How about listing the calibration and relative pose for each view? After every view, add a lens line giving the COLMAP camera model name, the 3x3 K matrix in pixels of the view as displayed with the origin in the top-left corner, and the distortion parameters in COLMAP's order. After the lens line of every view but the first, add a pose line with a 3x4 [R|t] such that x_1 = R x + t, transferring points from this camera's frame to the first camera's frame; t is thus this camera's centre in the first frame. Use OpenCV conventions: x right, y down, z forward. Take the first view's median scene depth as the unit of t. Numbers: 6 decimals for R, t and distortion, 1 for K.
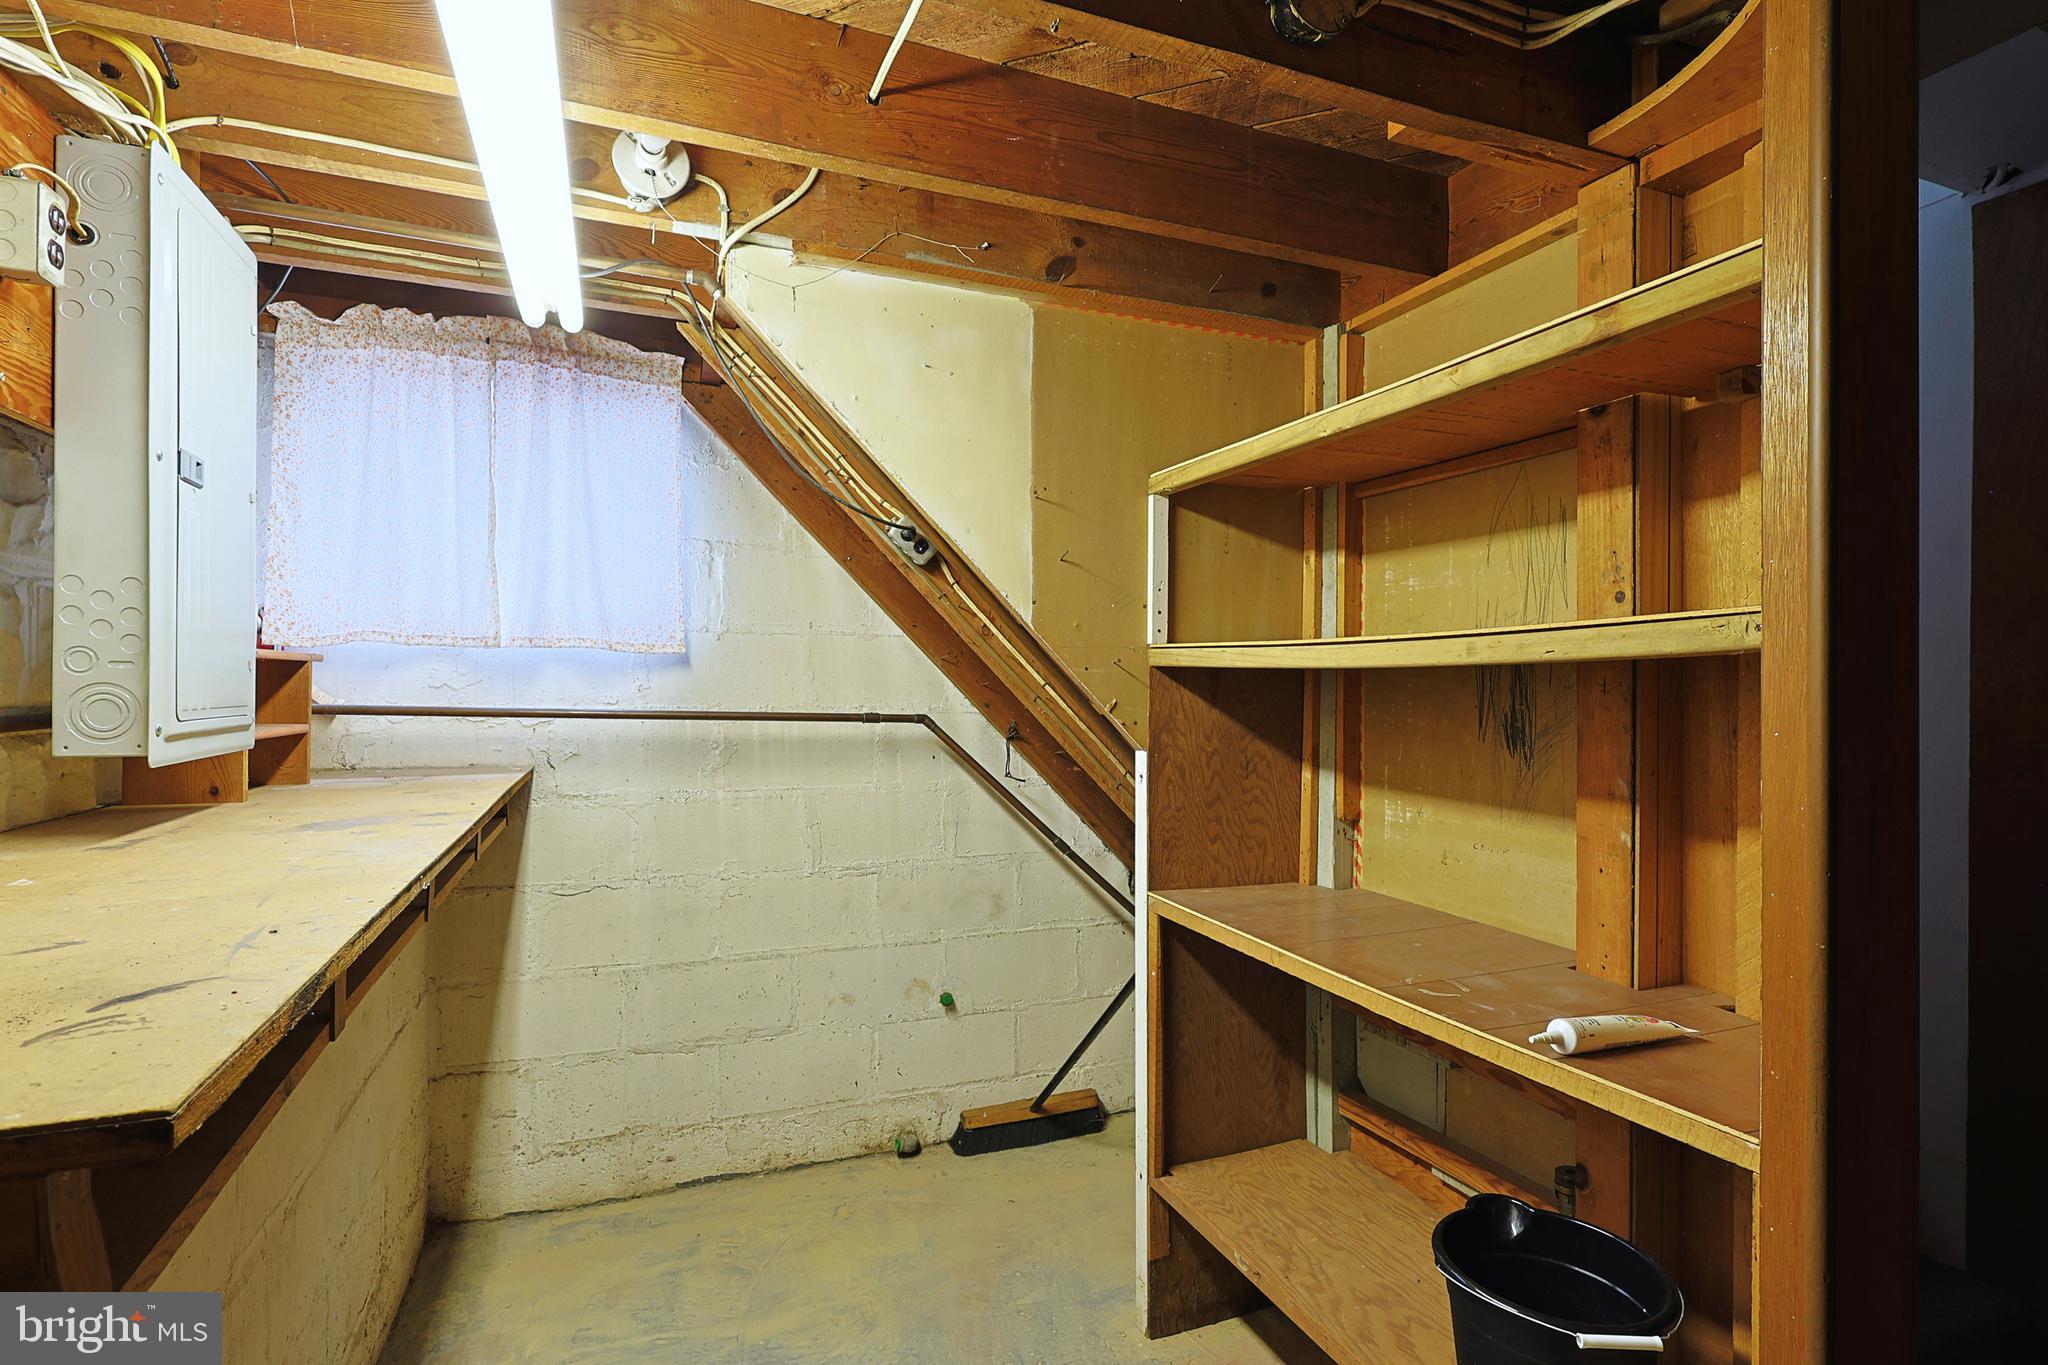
lens RADIAL K [[972.0, 0, 1028.5], [0, 972.0, 692.8], [0, 0, 1]] dist [-0.001771, 0.000879]
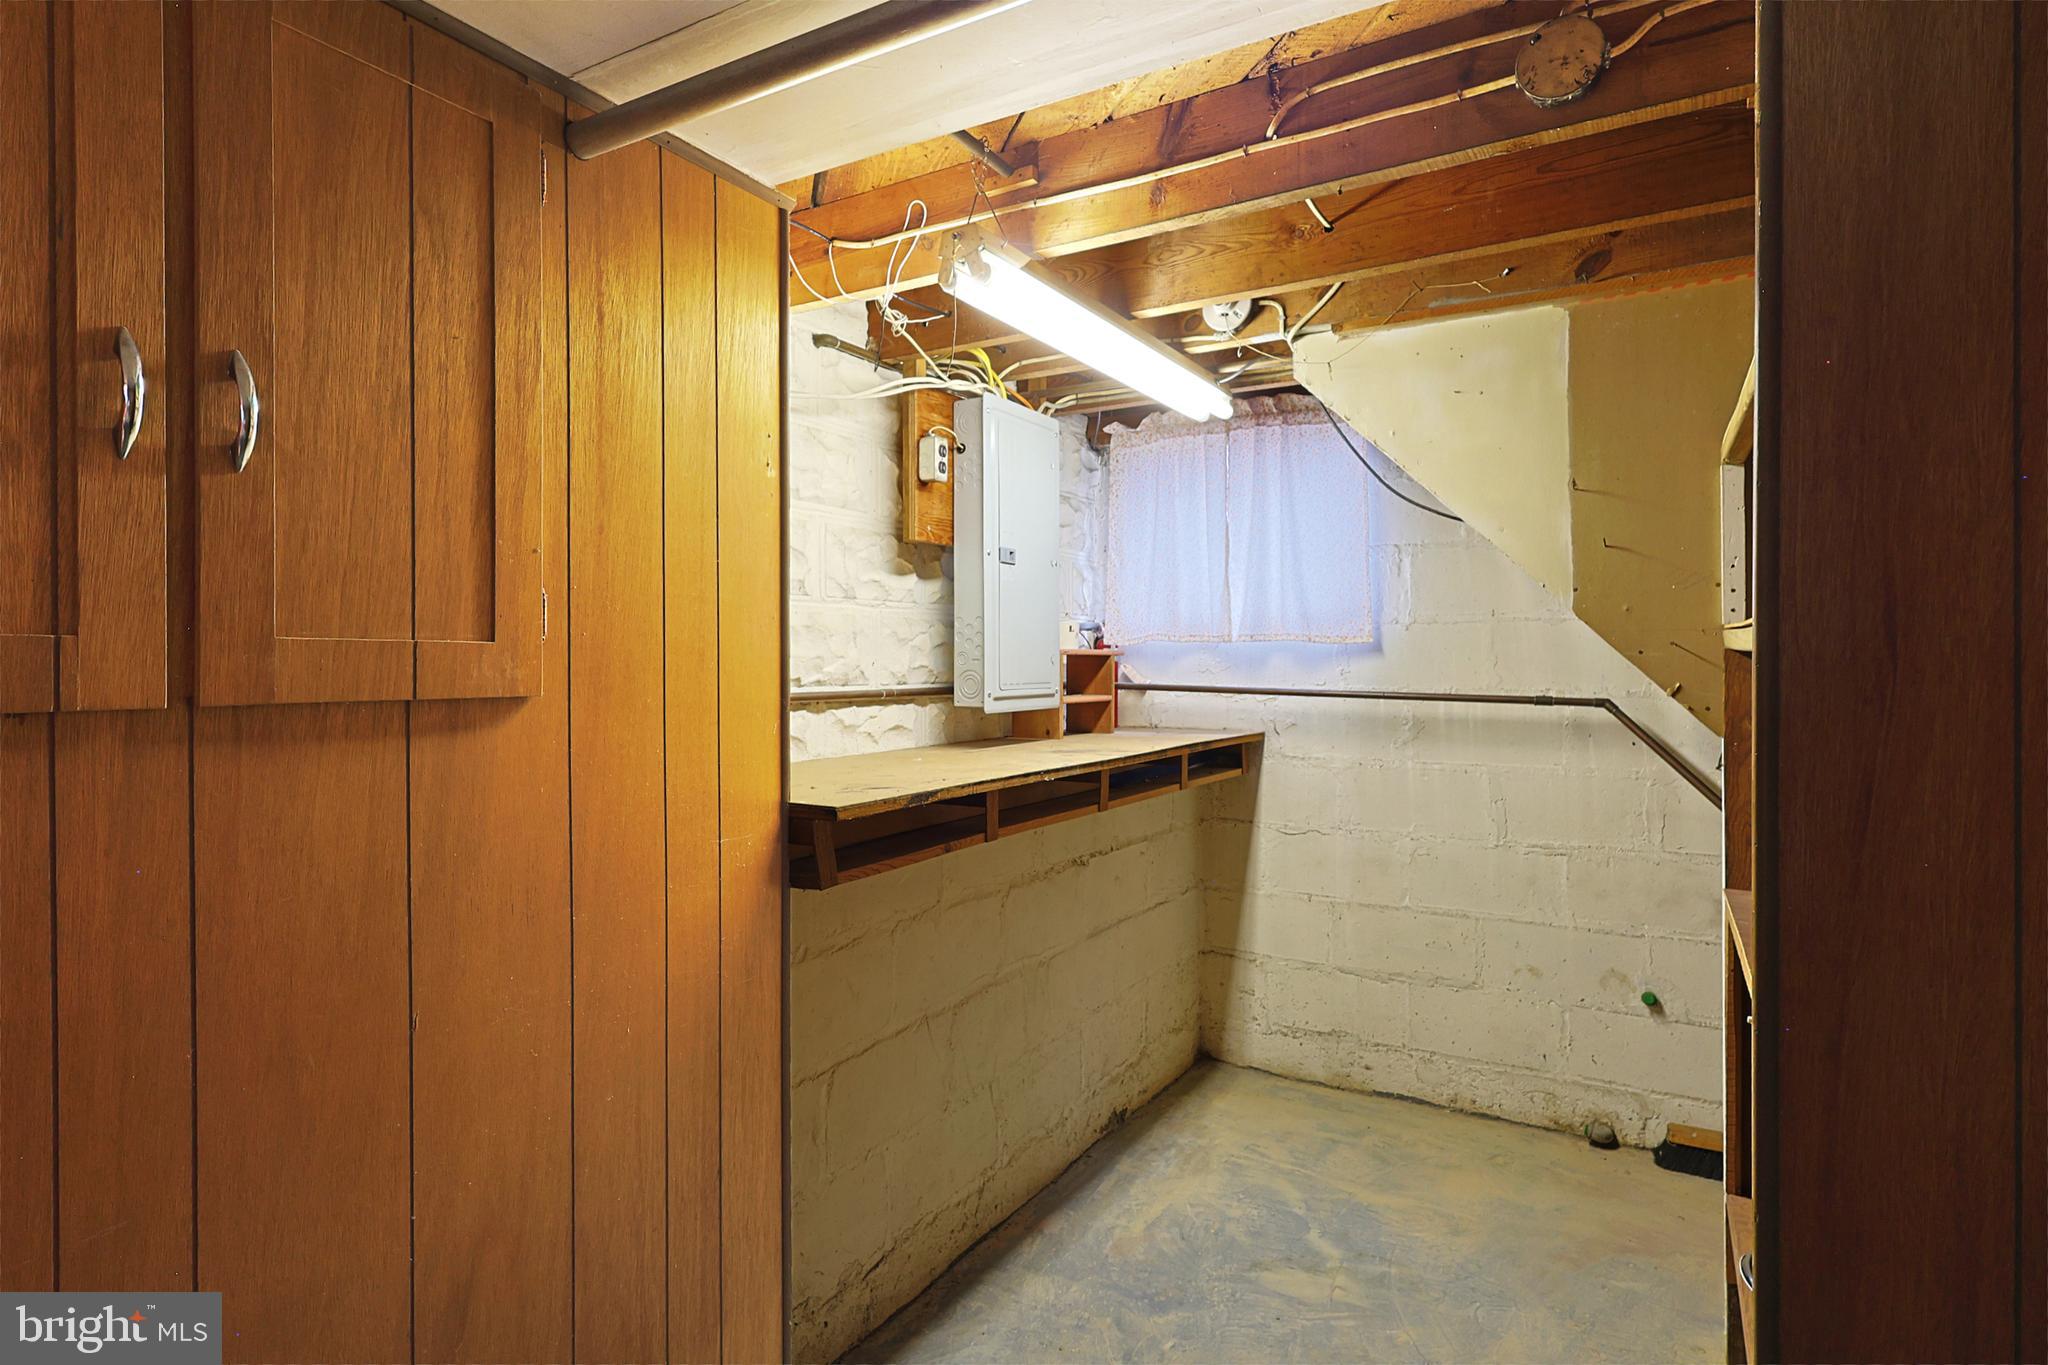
lens RADIAL K [[972.0, 0, 1028.5], [0, 972.0, 692.8], [0, 0, 1]] dist [-0.001771, 0.000879]
pose [[0.637759, 0.014589, -0.770098, 0.290415], [-0.001798, 0.999846, 0.017452, 0.000526], [0.770234, -0.009745, 0.637687, -0.079769]]
